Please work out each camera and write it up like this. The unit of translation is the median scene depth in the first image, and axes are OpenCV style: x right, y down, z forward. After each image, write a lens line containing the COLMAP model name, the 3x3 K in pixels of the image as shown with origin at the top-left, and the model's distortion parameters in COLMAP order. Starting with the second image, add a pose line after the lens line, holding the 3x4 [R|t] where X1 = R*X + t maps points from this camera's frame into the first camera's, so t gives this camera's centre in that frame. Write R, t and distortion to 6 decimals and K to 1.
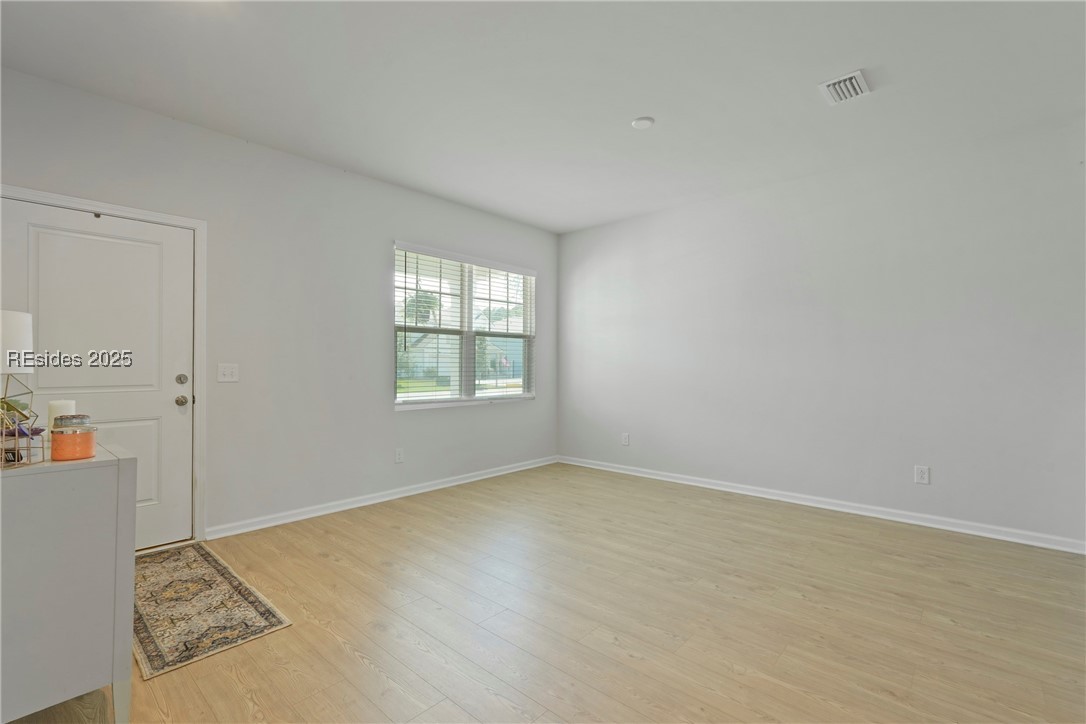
lens RADIAL K [[483.0, 0, 539.6], [0, 483.0, 365.3], [0, 0, 1]] dist [-0.012615, 0.005933]
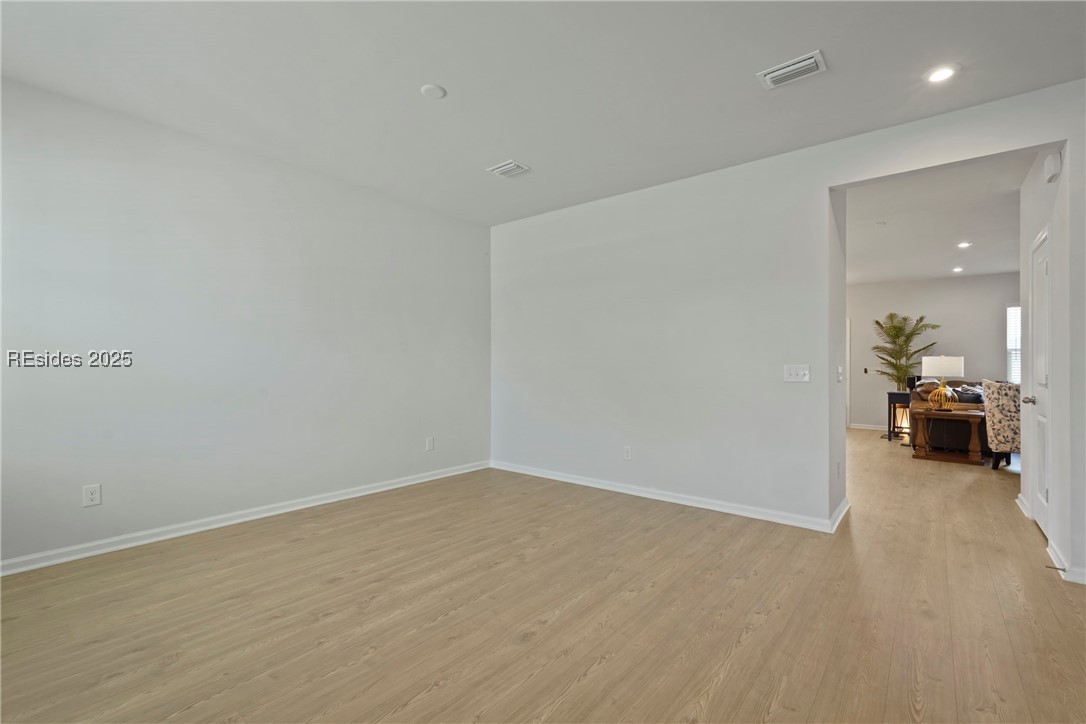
lens RADIAL K [[483.0, 0, 538.6], [0, 483.0, 365.5], [0, 0, 1]] dist [-0.012615, 0.005933]
pose [[-0.049490, -0.000792, 0.998774, -0.728534], [-0.005654, 0.999984, 0.000512, -0.001406], [-0.998759, -0.005622, -0.049494, 0.901989]]
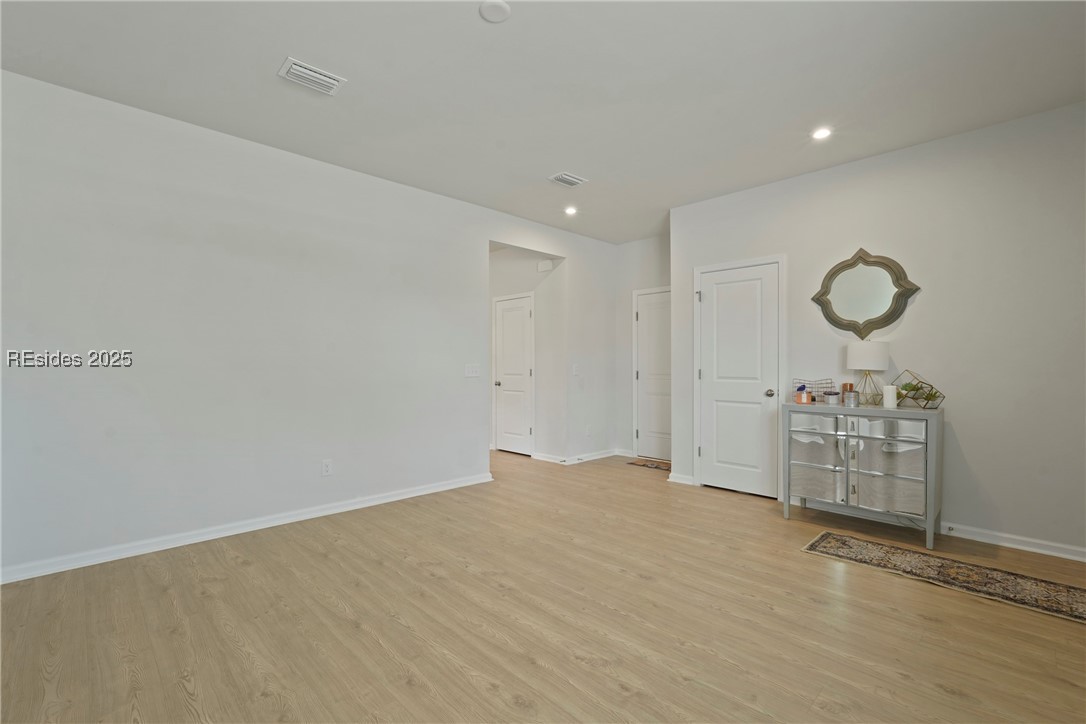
lens RADIAL K [[483.0, 0, 542.5], [0, 483.0, 361.7], [0, 0, 1]] dist [-0.012615, 0.005933]
pose [[-0.998554, -0.000680, 0.053752, 0.118572], [-0.001244, 0.999944, -0.010463, 0.003654], [-0.053742, -0.010515, -0.998499, 1.793778]]
